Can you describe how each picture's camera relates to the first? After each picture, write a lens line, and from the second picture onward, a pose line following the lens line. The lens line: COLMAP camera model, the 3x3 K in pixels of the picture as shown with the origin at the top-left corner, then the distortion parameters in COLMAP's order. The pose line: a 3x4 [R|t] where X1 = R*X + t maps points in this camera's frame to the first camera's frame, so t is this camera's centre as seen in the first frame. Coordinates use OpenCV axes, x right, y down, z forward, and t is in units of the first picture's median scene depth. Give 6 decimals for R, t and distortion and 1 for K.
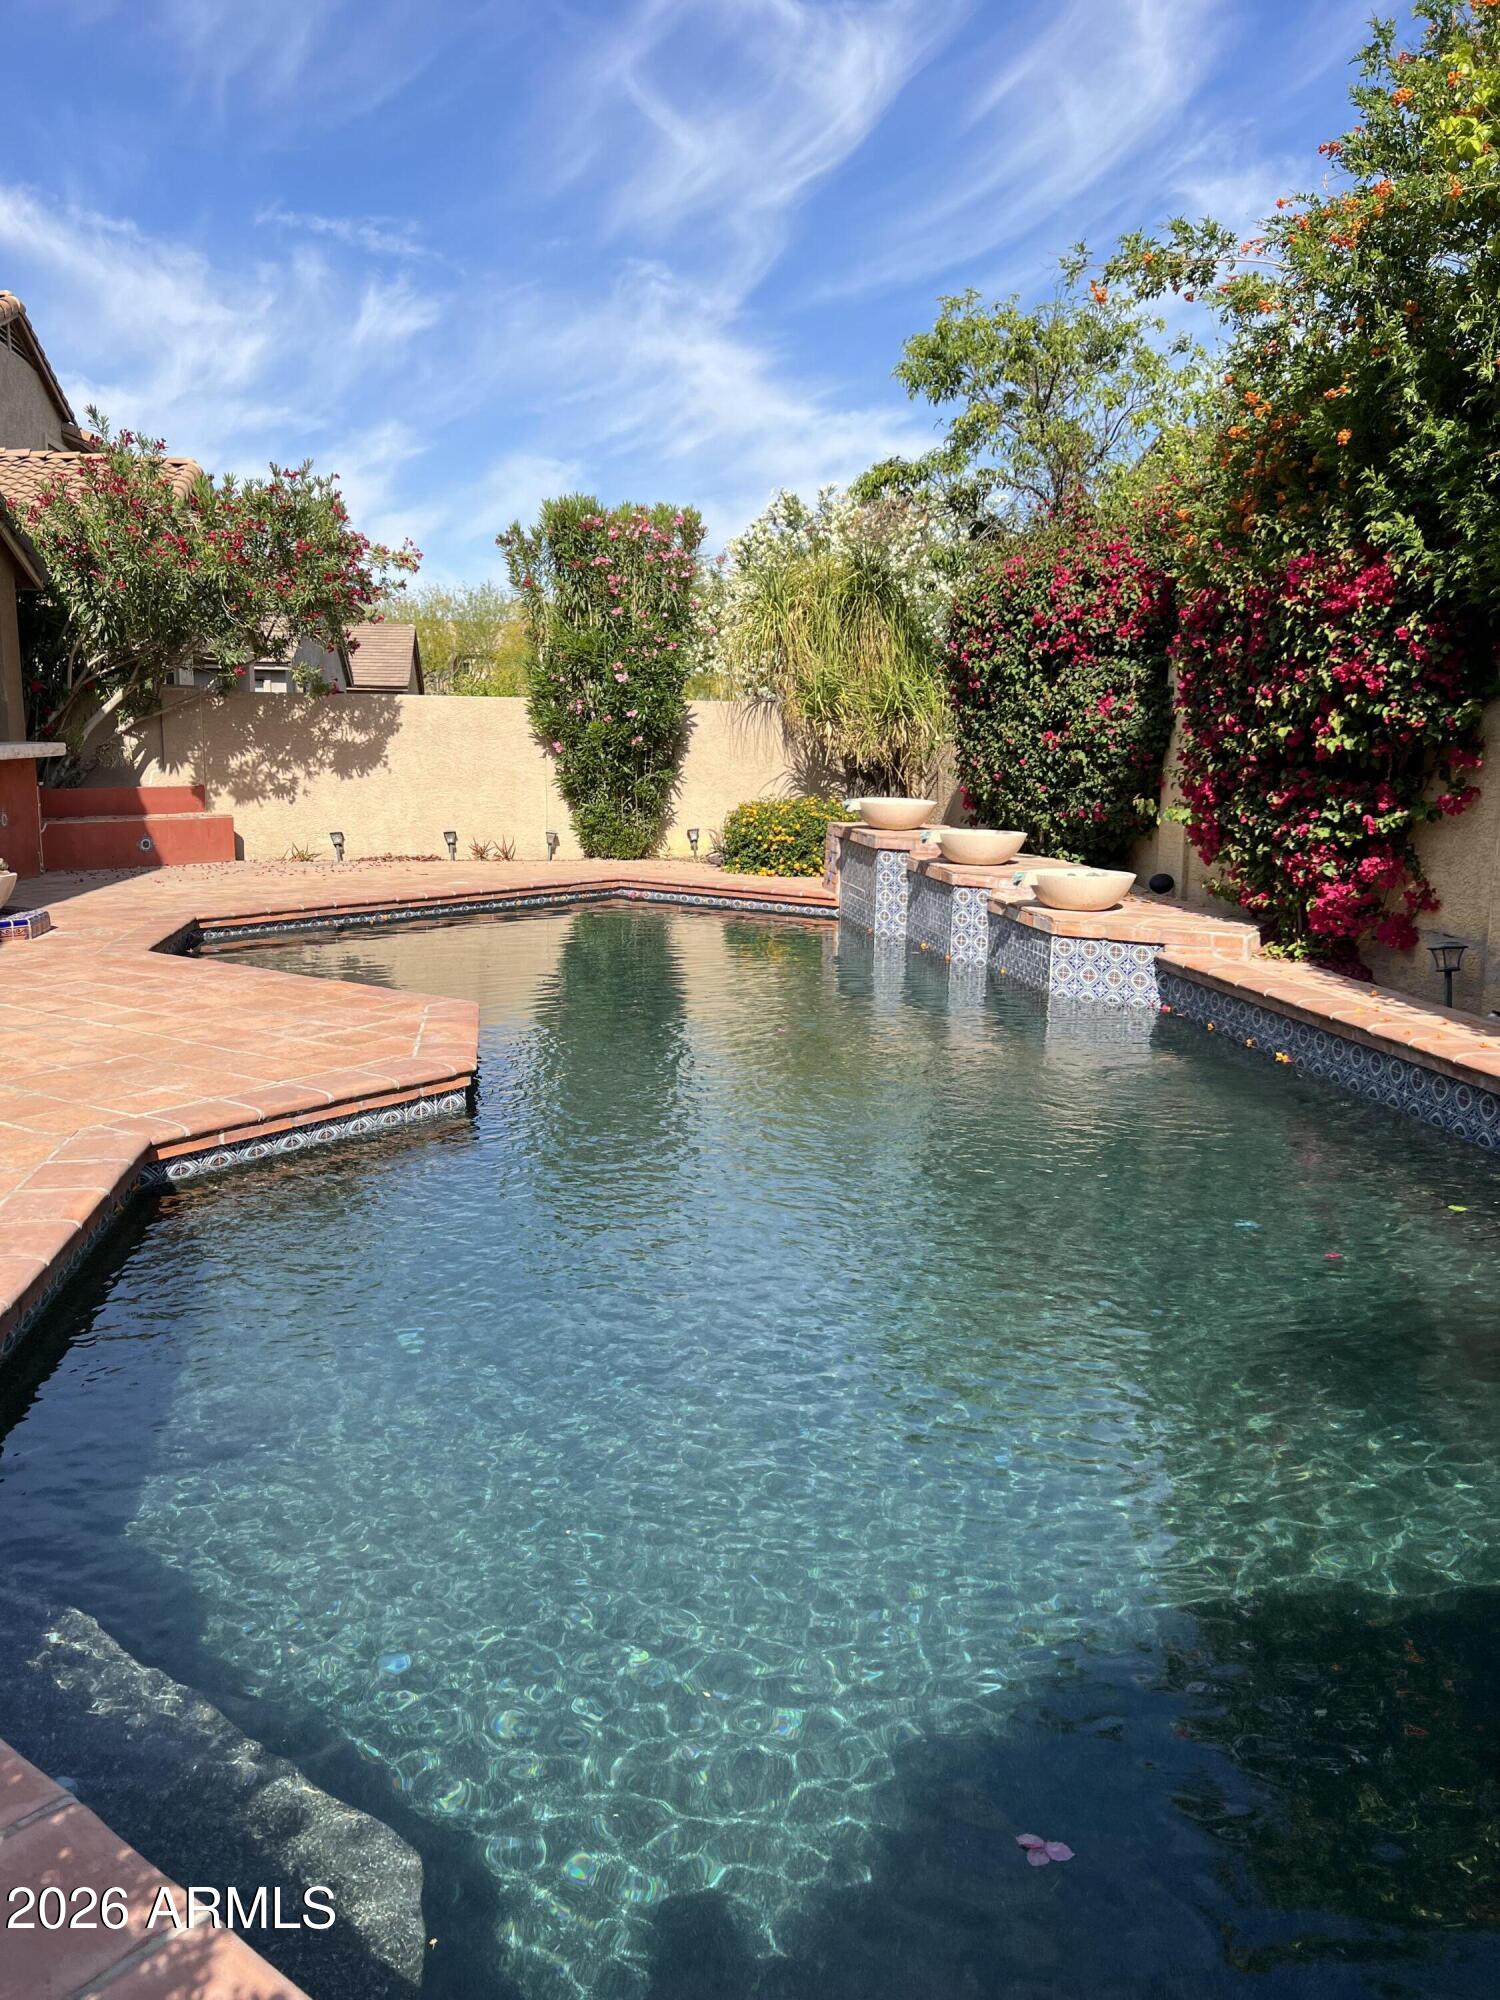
lens RADIAL K [[1496.1, 0, 739.0], [0, 1496.1, 999.4], [0, 0, 1]] dist [0.098889, -0.163263]
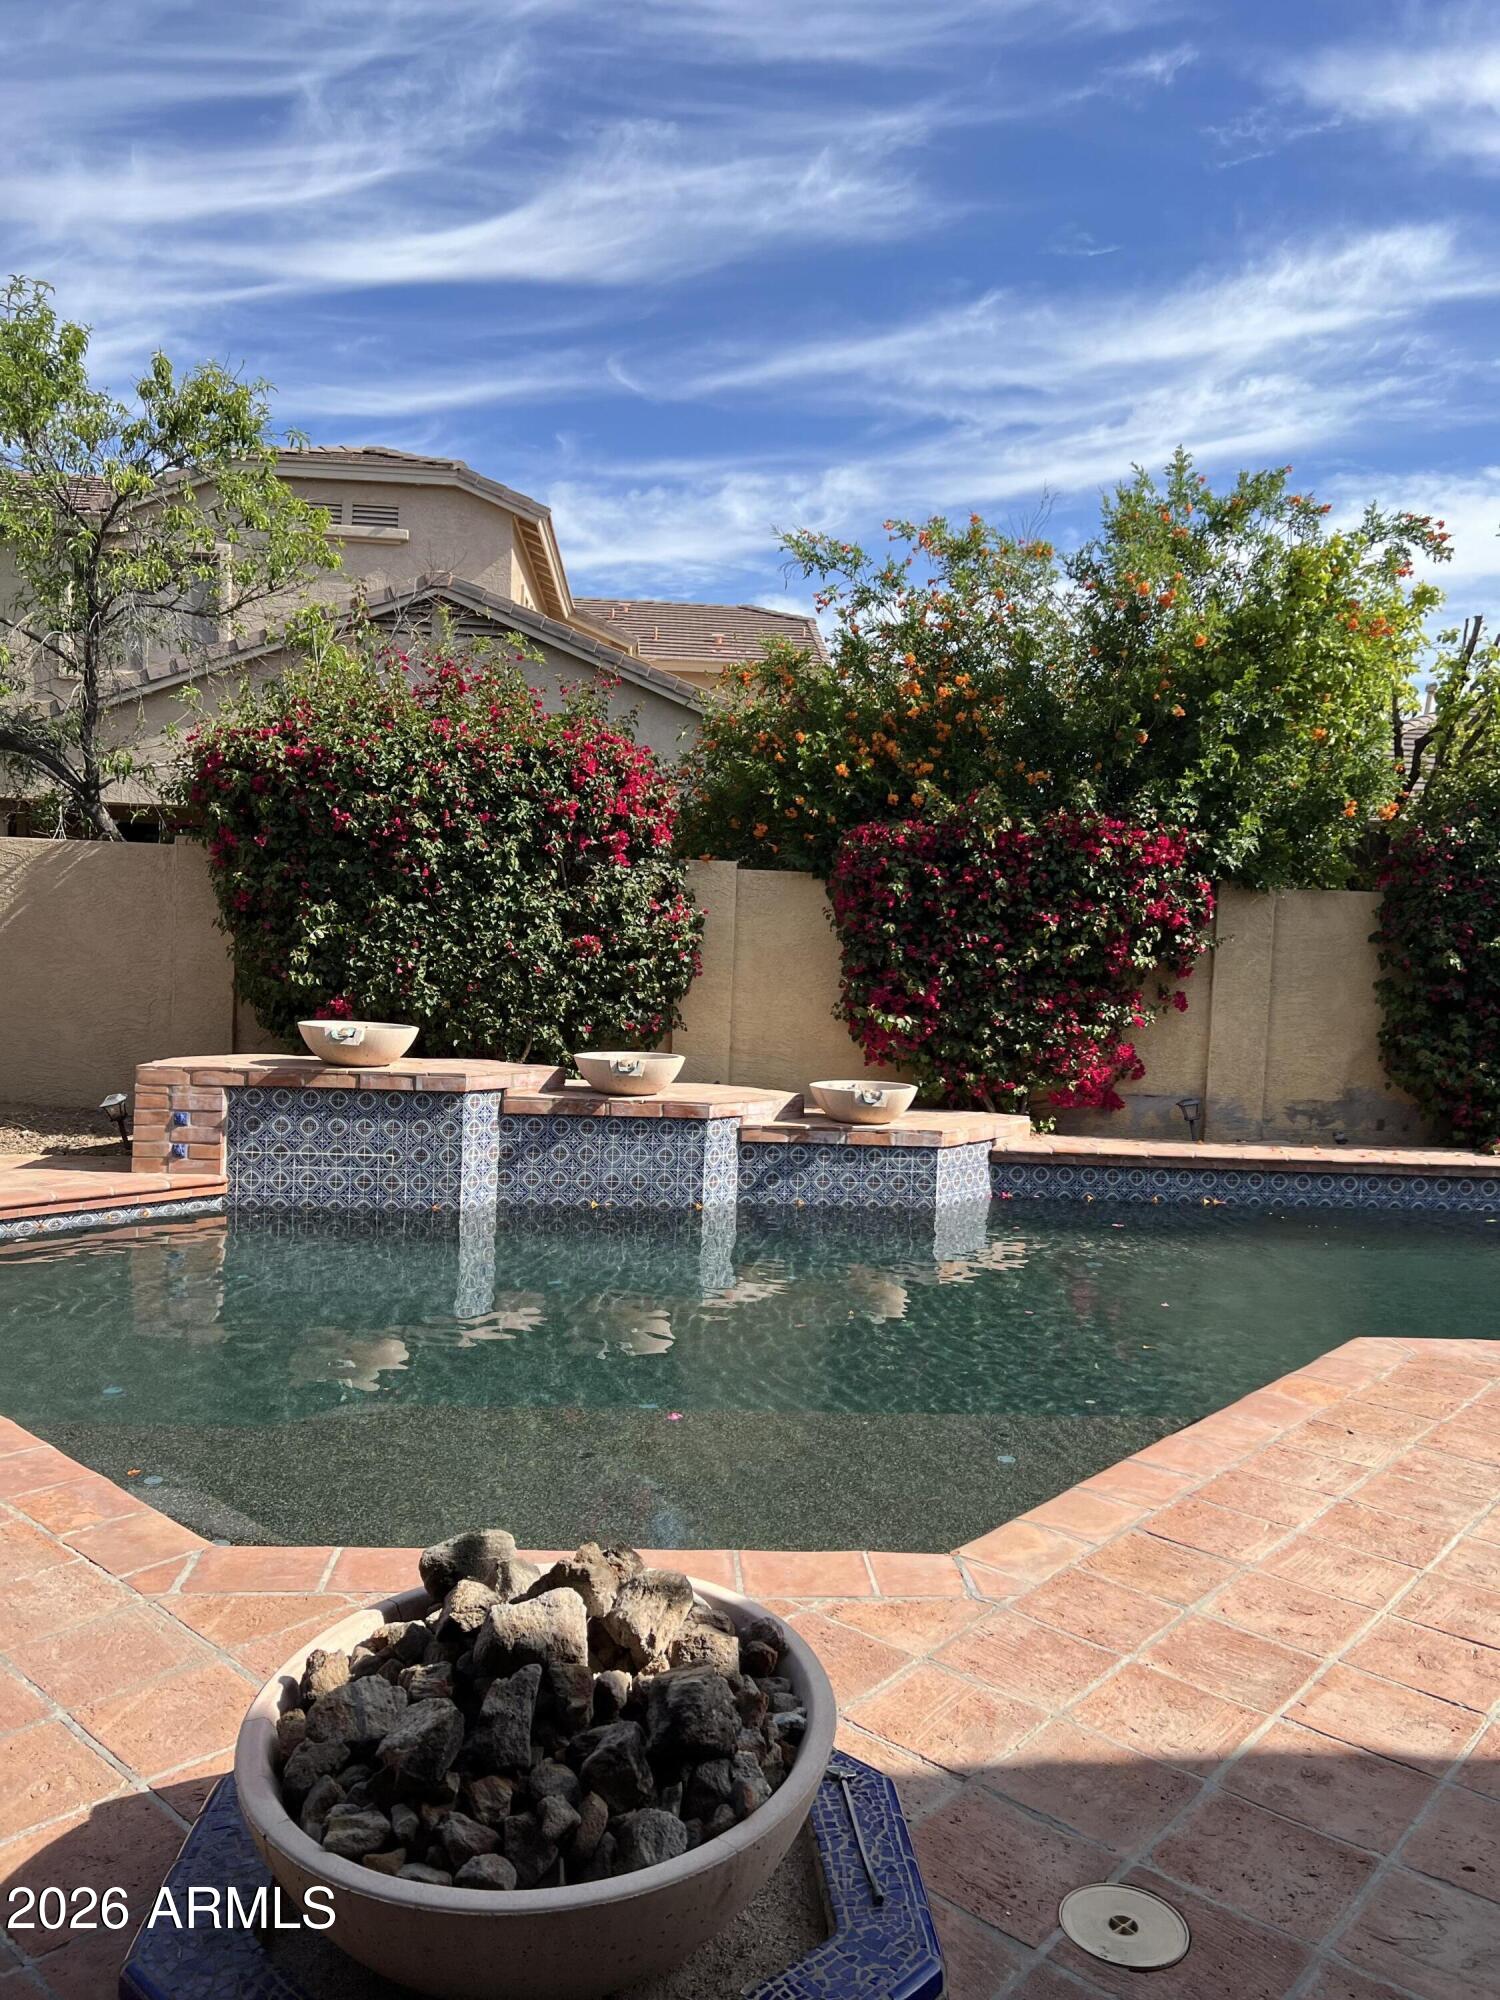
lens RADIAL K [[1496.1, 0, 739.0], [0, 1496.1, 999.4], [0, 0, 1]] dist [0.098889, -0.163263]
pose [[-0.035748, -0.040584, 0.998536, -0.721179], [0.125136, 0.991129, 0.044763, -0.183240], [-0.991495, 0.126553, -0.030353, 1.018154]]
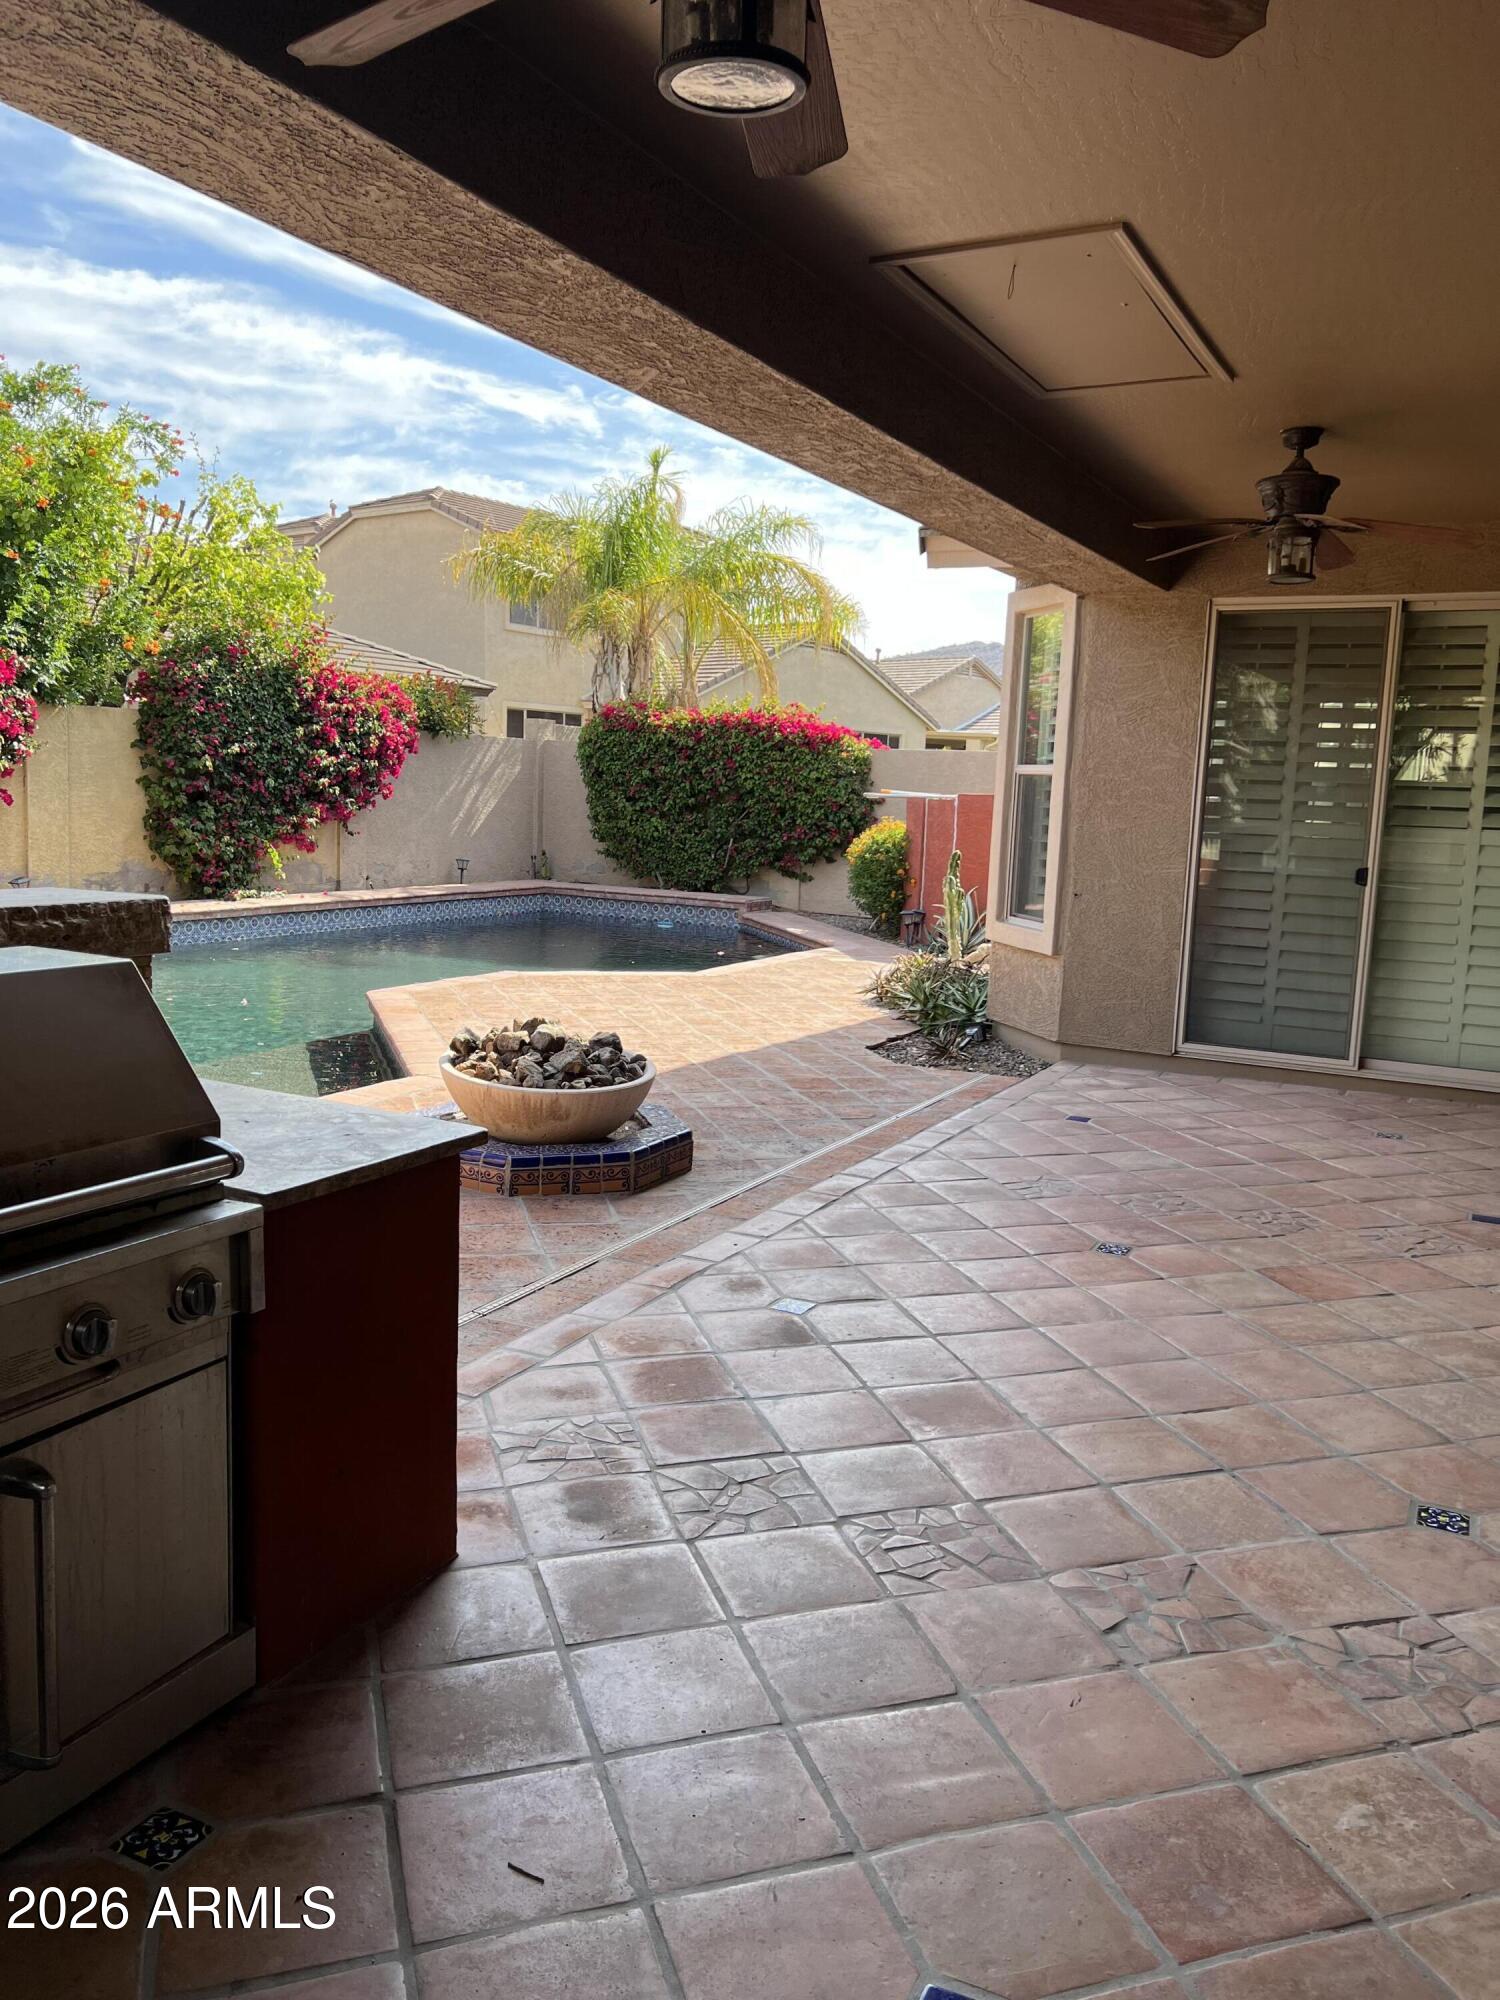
lens RADIAL K [[1496.1, 0, 739.0], [0, 1496.1, 999.4], [0, 0, 1]] dist [0.098889, -0.163263]
pose [[-0.863217, -0.098596, 0.495112, -0.870063], [0.049061, 0.959716, 0.276654, -0.259846], [-0.502444, 0.263103, -0.823606, 1.492913]]
